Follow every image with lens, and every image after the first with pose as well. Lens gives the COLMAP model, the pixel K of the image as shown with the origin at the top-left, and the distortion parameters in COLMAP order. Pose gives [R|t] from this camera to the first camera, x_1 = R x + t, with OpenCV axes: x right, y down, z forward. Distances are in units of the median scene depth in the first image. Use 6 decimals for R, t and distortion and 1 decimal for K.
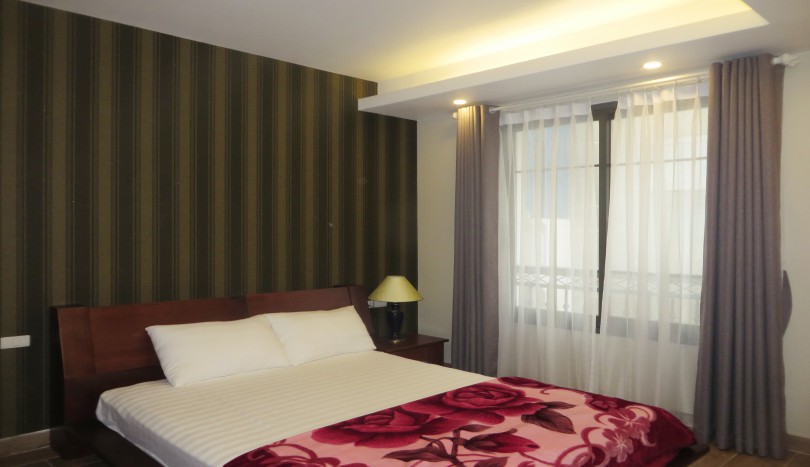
lens RADIAL K [[611.5, 0, 402.9], [0, 611.5, 231.5], [0, 0, 1]] dist [0.005857, 0.008468]
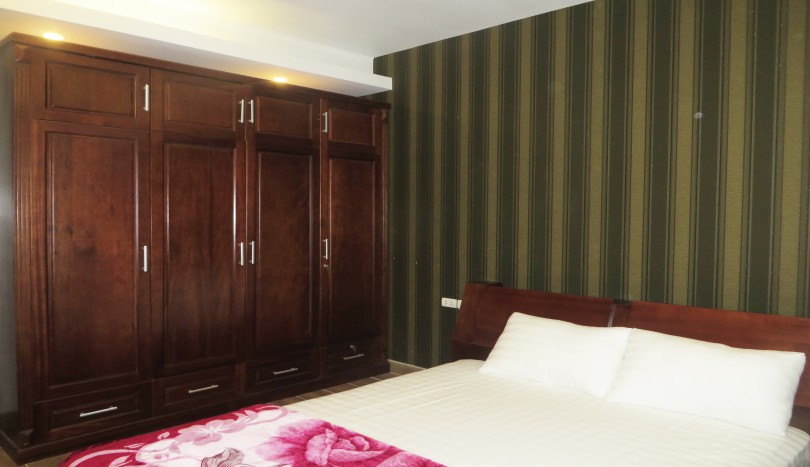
lens RADIAL K [[611.5, 0, 400.6], [0, 611.5, 232.2], [0, 0, 1]] dist [0.005857, 0.008468]
pose [[0.005619, 0.003629, -0.999978, 0.778181], [-0.016313, 0.999861, 0.003537, 0.032465], [0.999851, 0.016293, 0.005678, 1.093586]]
